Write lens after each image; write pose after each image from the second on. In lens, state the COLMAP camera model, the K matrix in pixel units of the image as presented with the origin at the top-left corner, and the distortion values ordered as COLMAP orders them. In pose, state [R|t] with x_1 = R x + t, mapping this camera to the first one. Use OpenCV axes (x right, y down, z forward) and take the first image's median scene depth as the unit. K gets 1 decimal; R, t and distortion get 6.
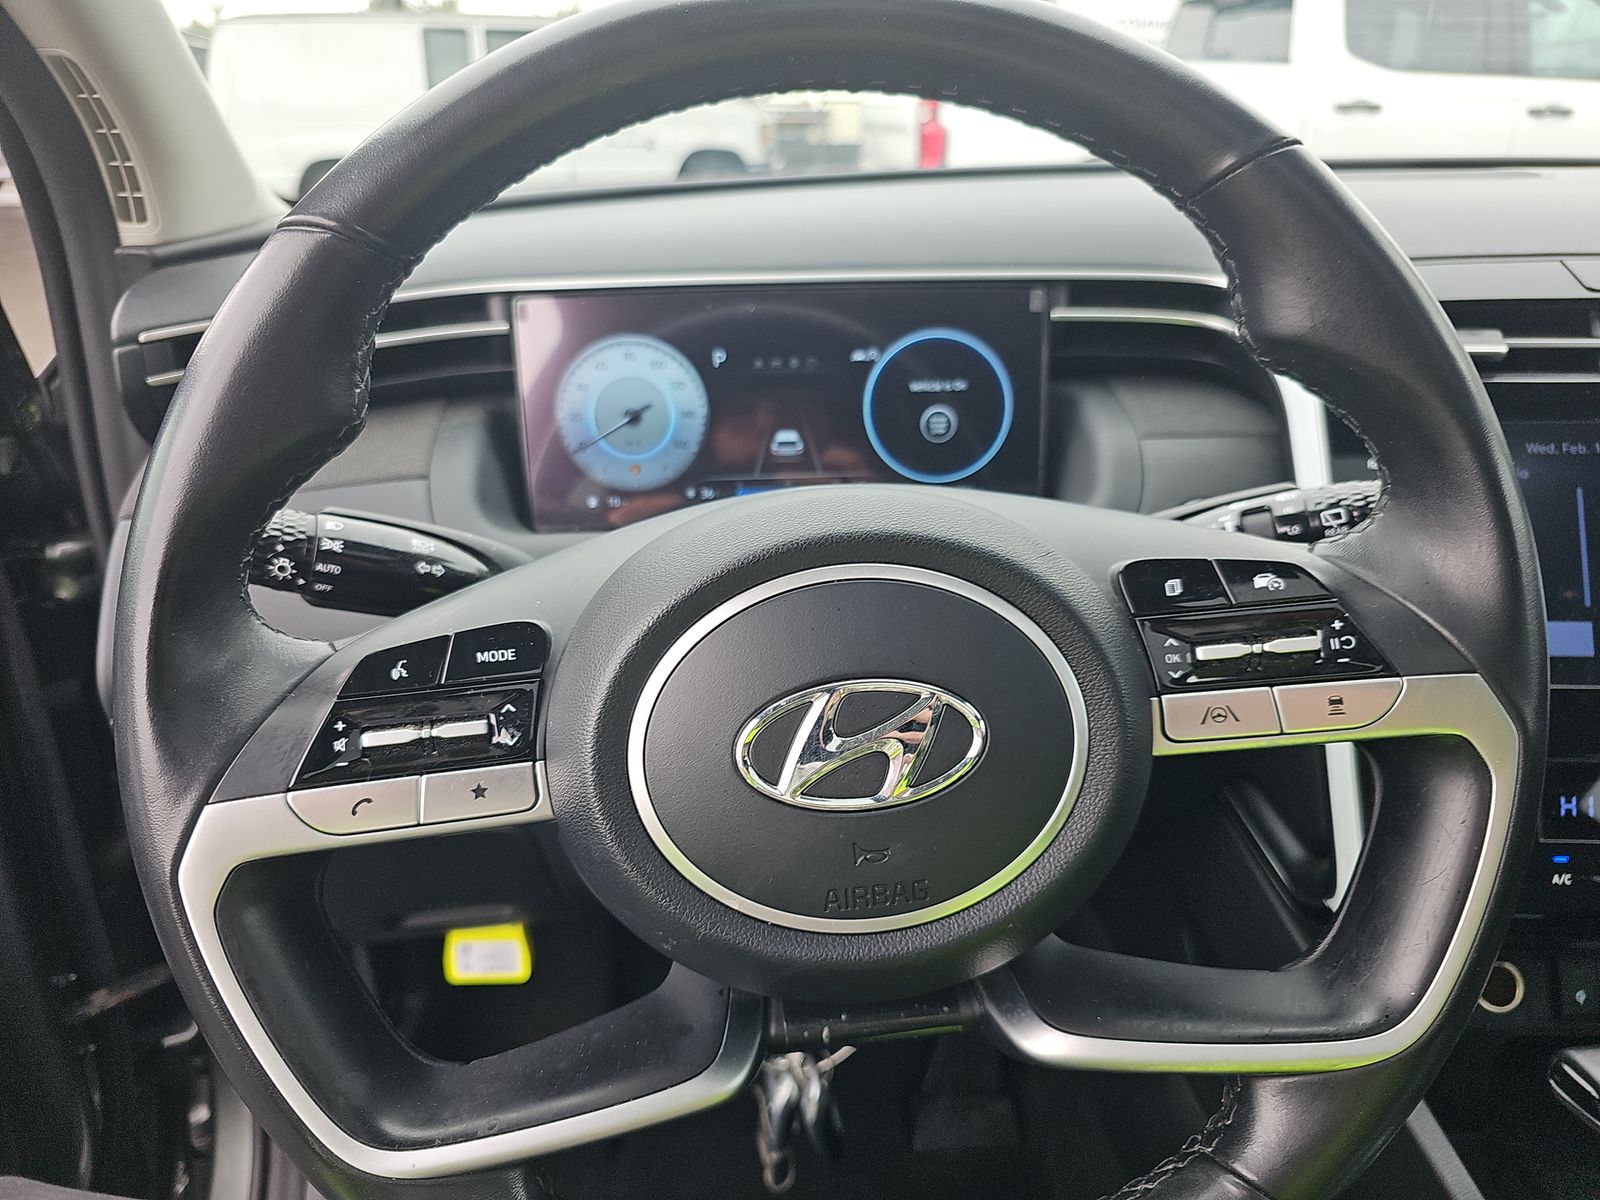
lens RADIAL K [[1125.6, 0, 800.0], [0, 1125.6, 600.0], [0, 0, 1]] dist [0.001875, -0.003788]
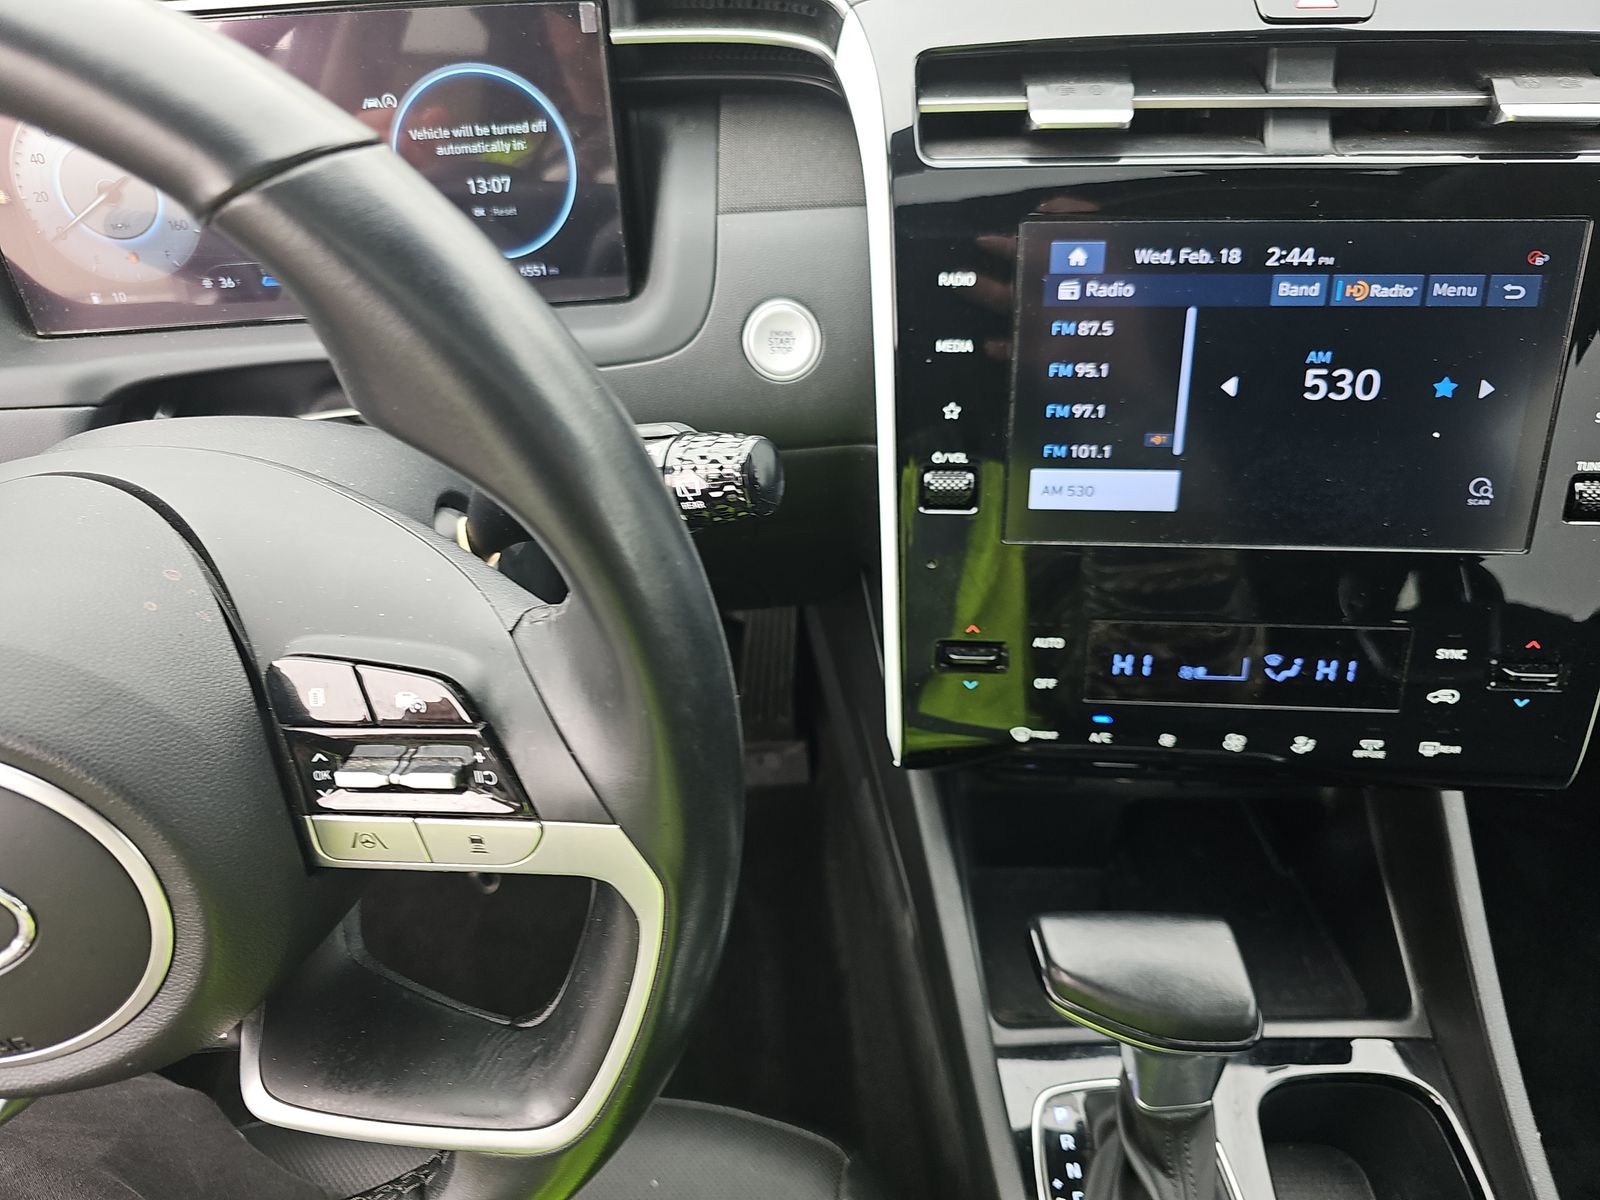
lens RADIAL K [[1100.6, 0, 780.1], [0, 1100.6, 600.3], [0, 0, 1]] dist [0.093058, -0.095793]
pose [[0.998922, -0.008557, -0.045630, 0.377284], [0.026567, 0.911396, 0.410671, -0.217087], [0.038073, -0.411440, 0.910641, 0.144696]]
